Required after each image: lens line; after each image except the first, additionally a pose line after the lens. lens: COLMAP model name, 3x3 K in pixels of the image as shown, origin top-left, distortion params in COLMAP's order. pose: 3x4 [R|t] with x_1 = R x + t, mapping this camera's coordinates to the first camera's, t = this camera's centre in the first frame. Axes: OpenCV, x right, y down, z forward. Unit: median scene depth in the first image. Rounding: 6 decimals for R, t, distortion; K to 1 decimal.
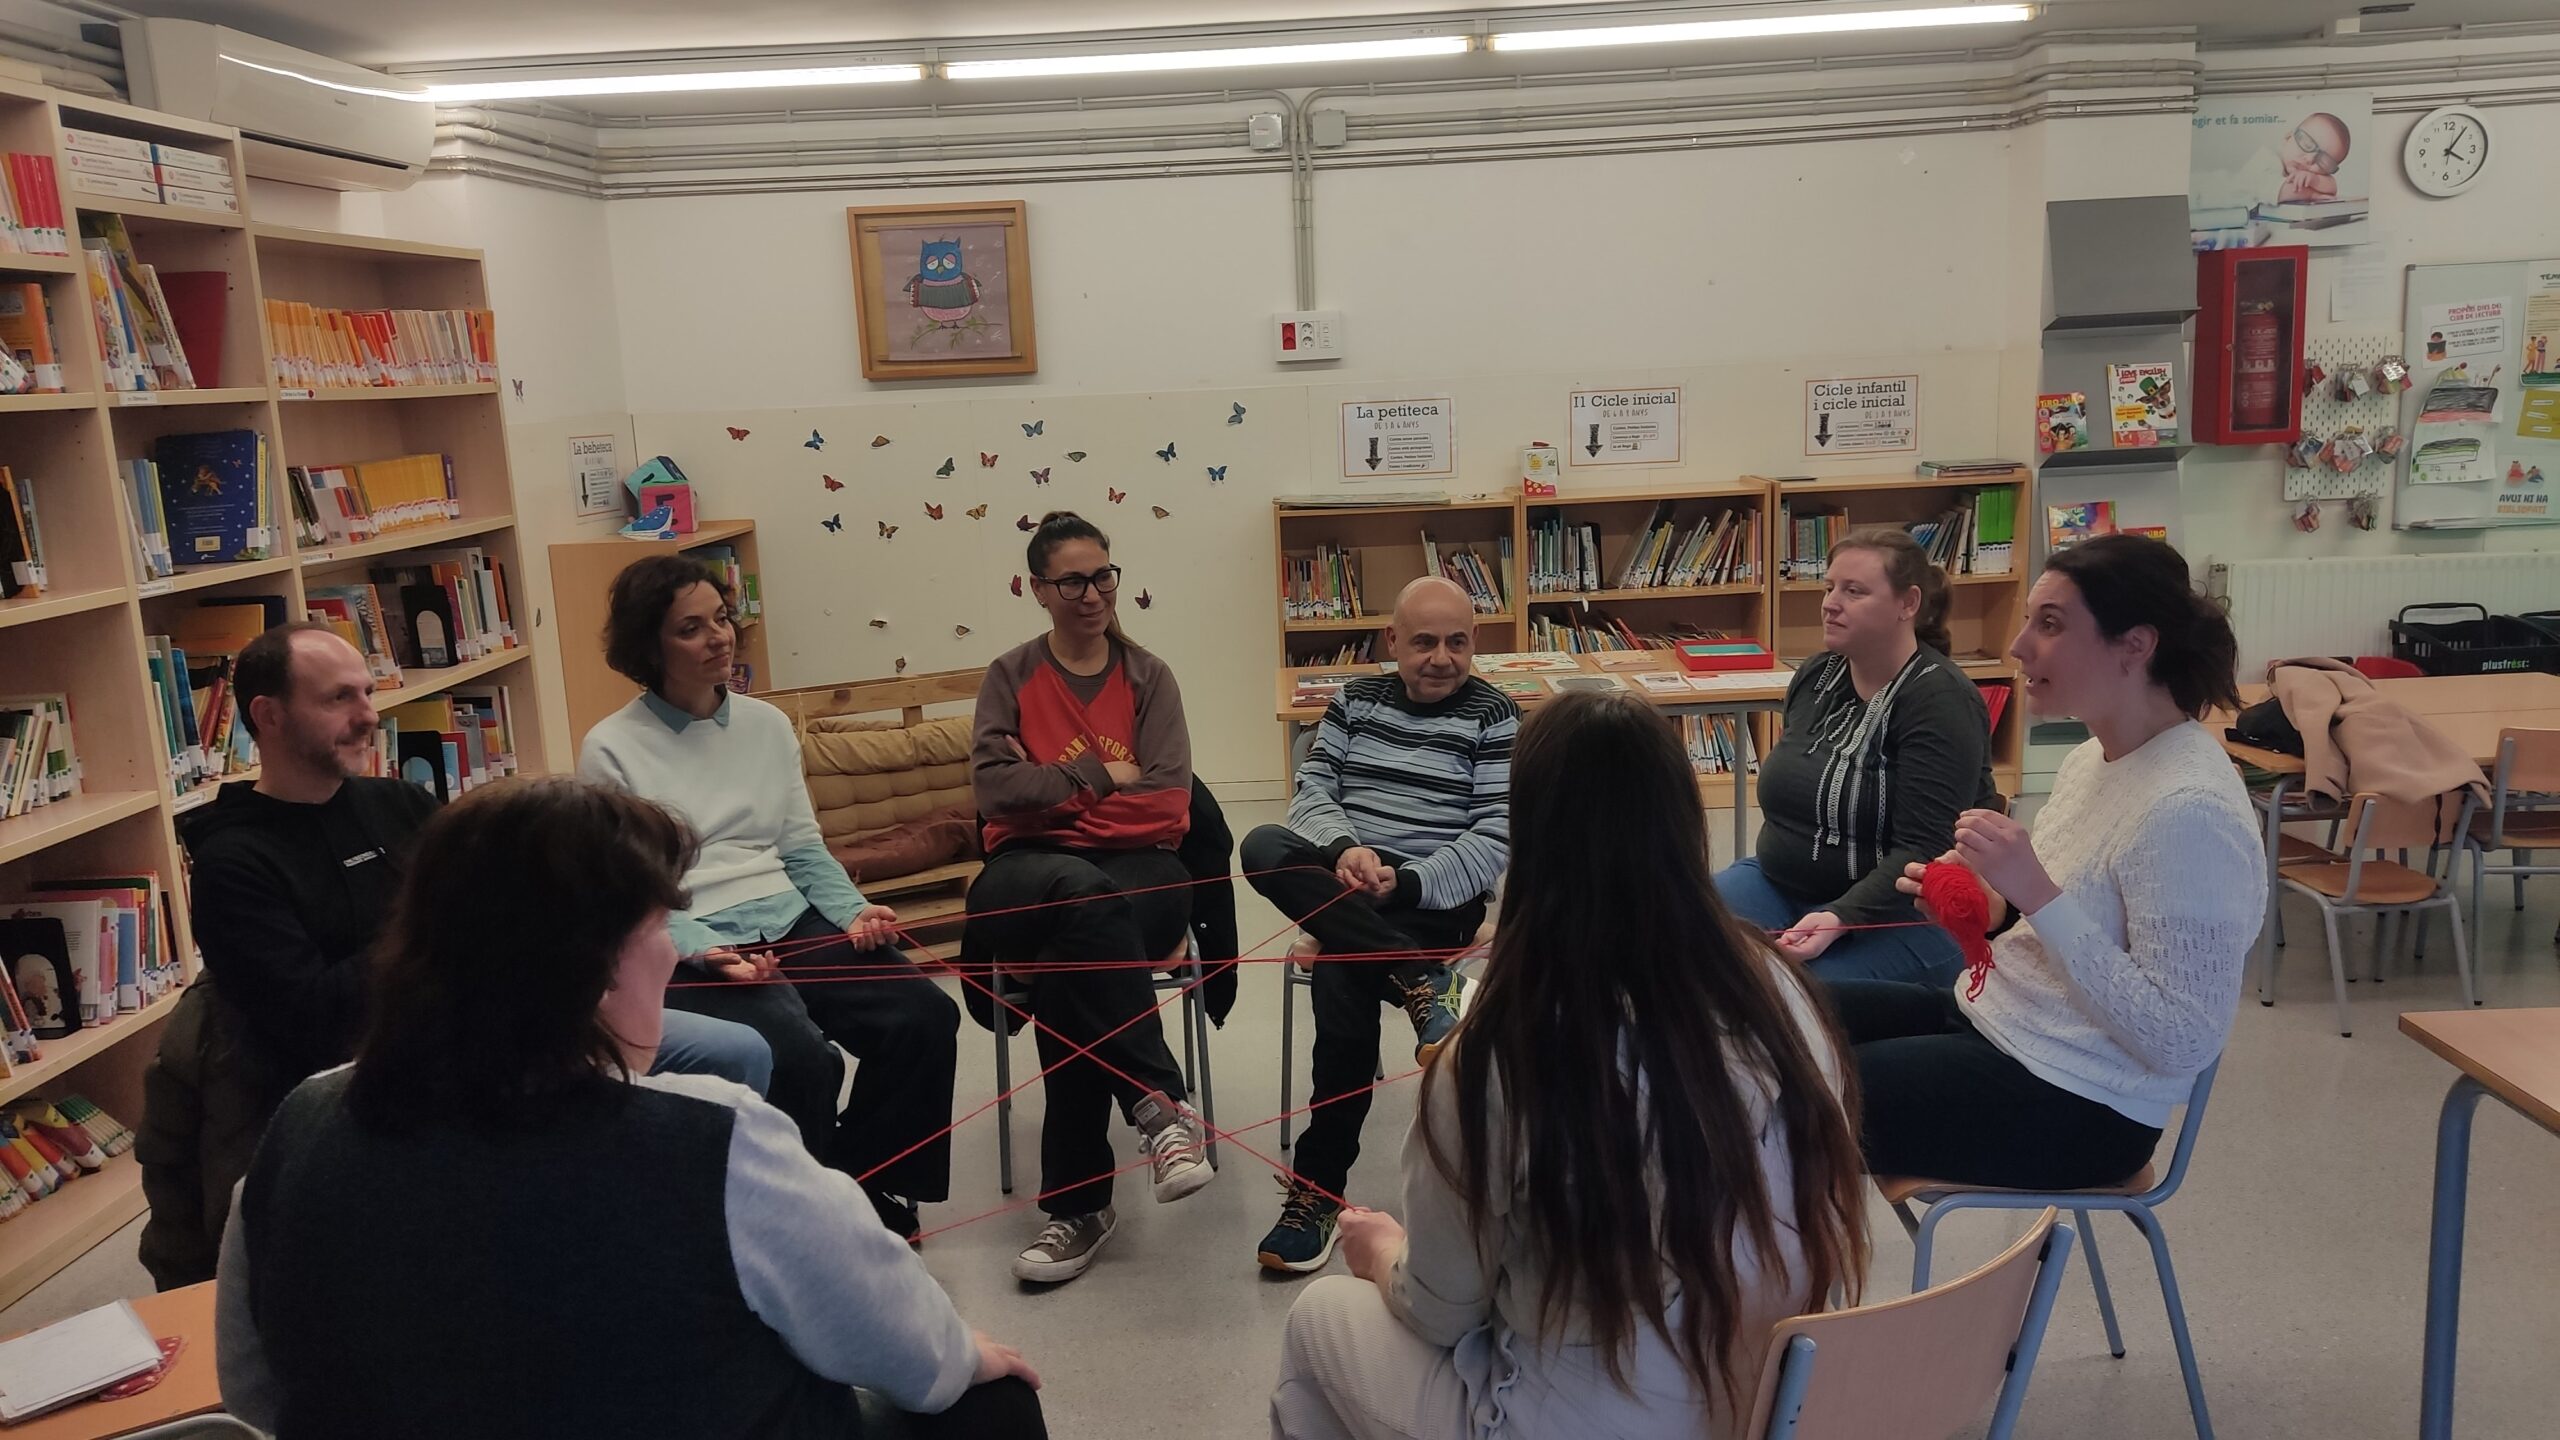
lens RADIAL K [[1881.6, 0, 1285.6], [0, 1881.6, 723.4], [0, 0, 1]] dist [0.038836, -0.039681]
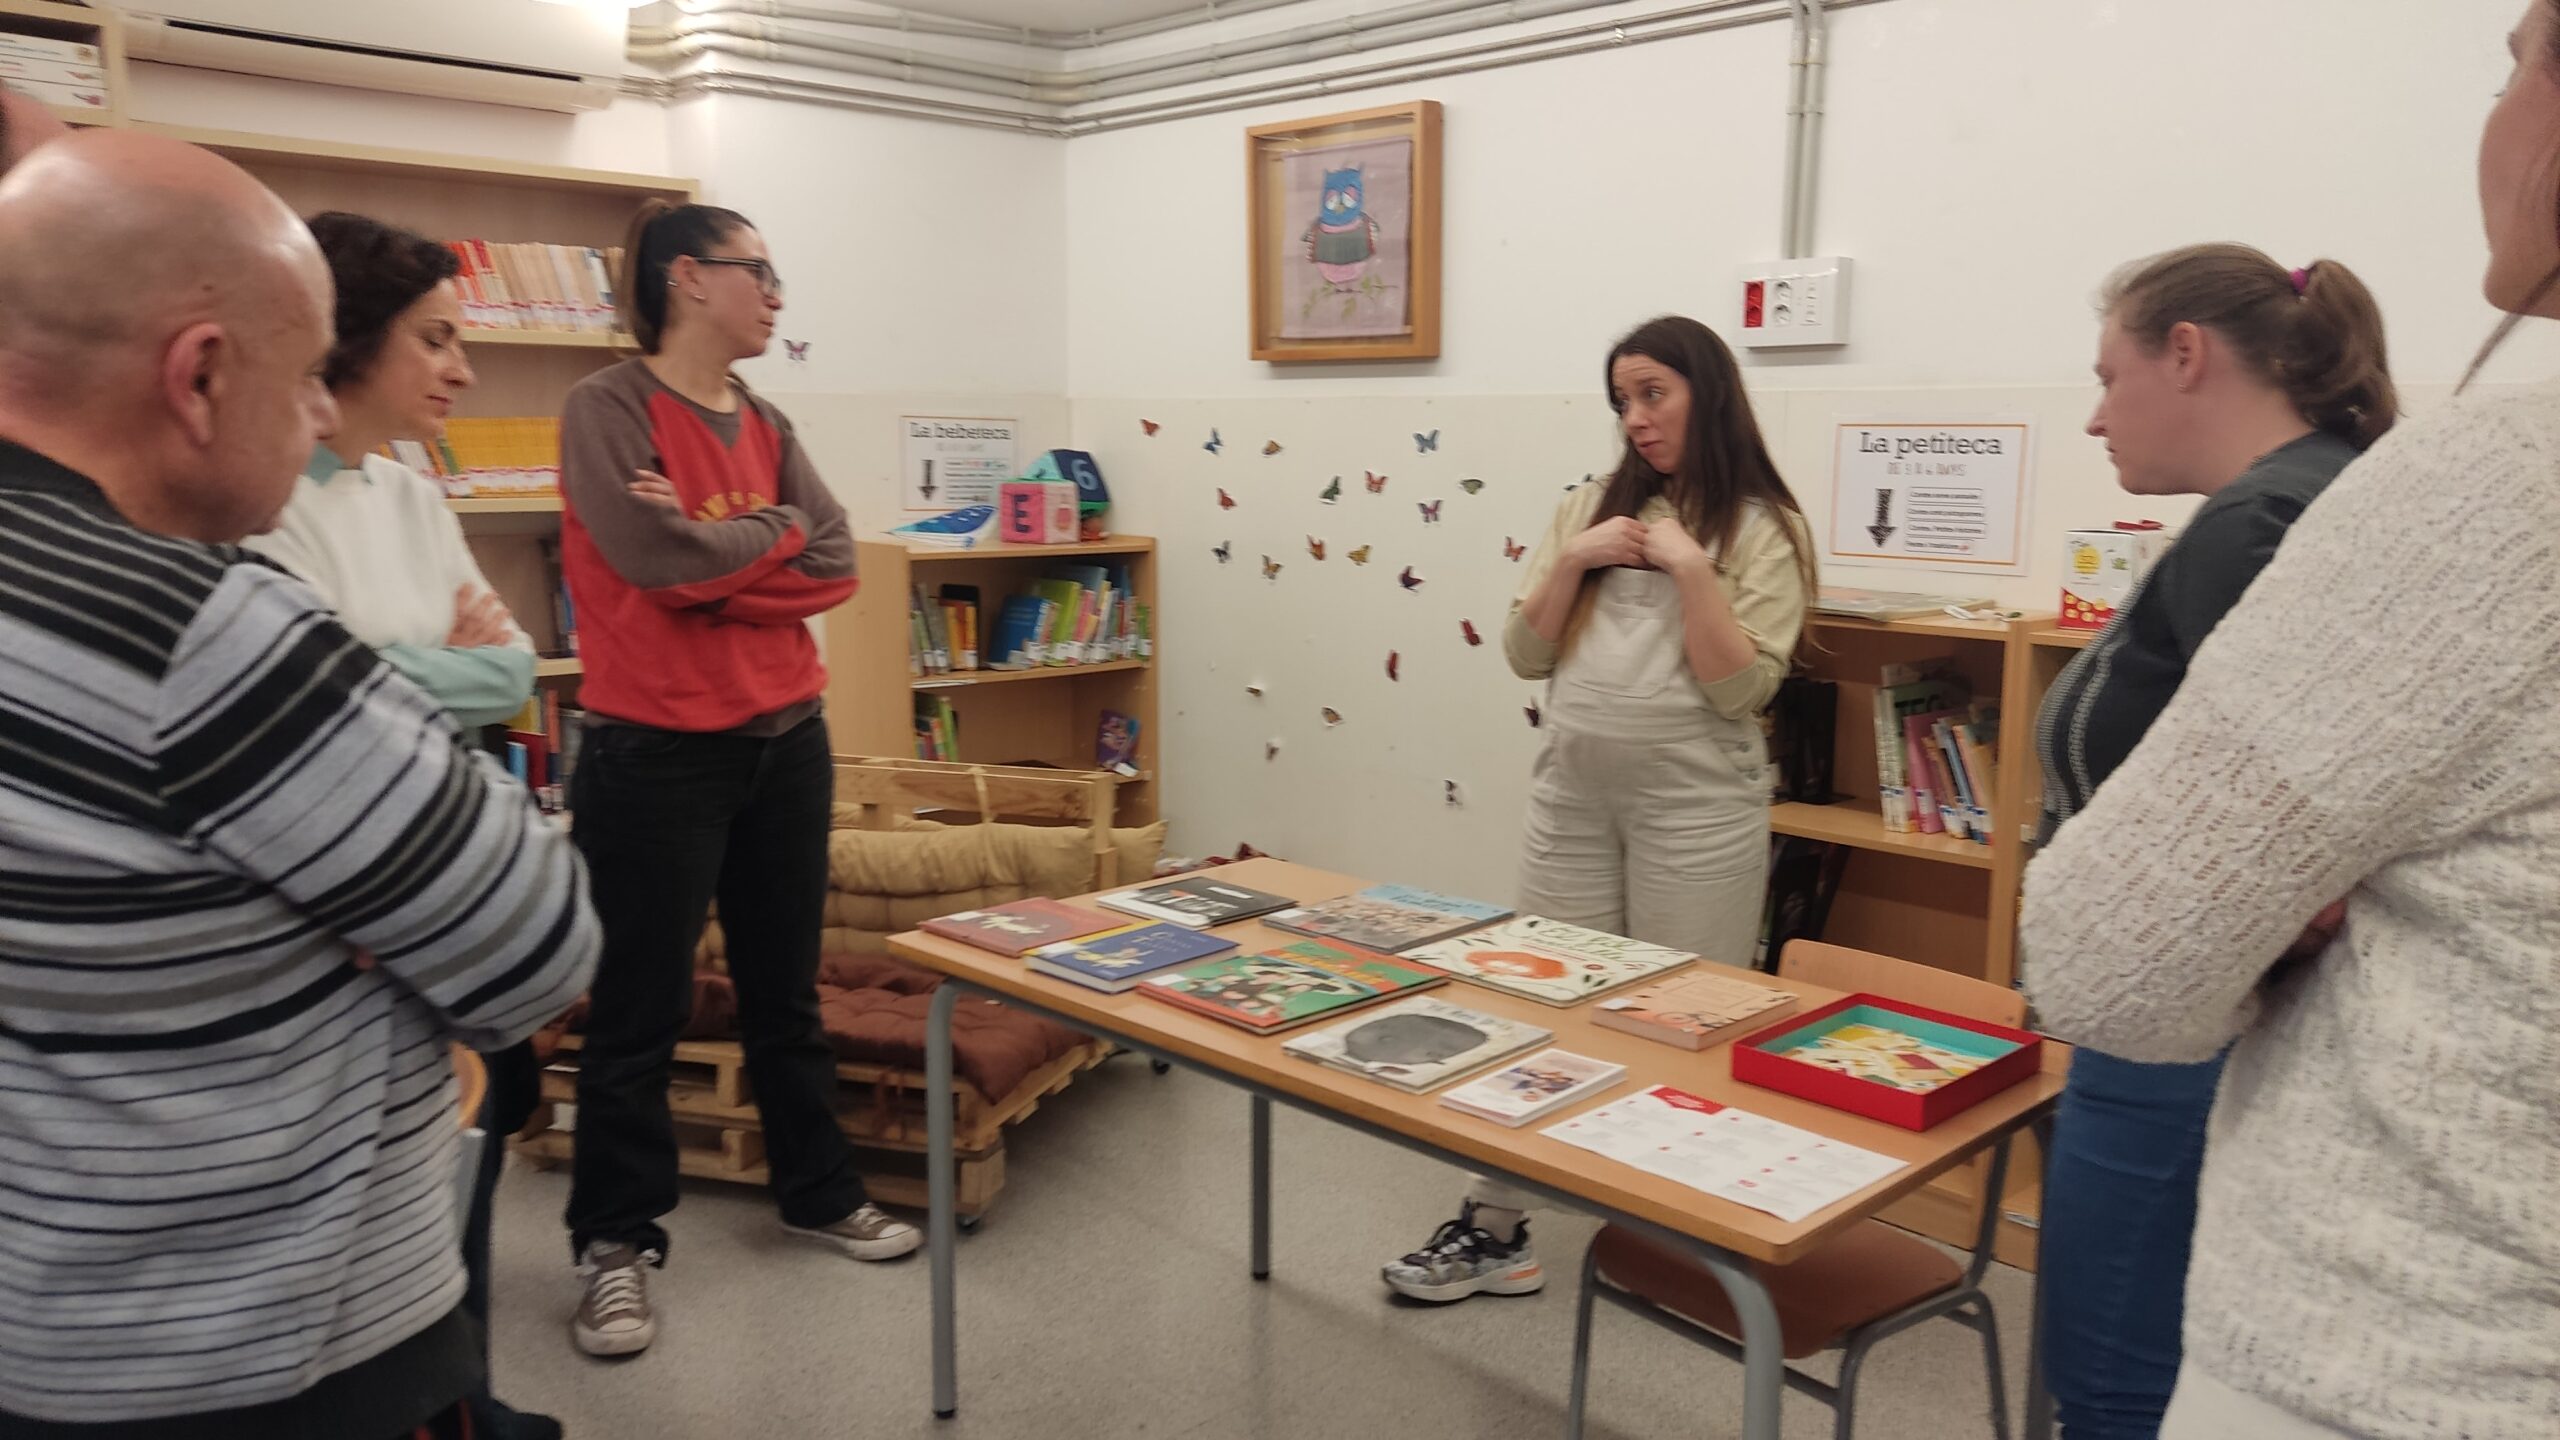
lens RADIAL K [[1881.6, 0, 1284.0], [0, 1881.6, 710.5], [0, 0, 1]] dist [0.038836, -0.039681]
pose [[0.726977, 0.151669, -0.669703, 0.300798], [-0.169777, 0.984722, 0.038715, -0.079338], [0.665343, 0.085555, 0.741620, 0.476864]]
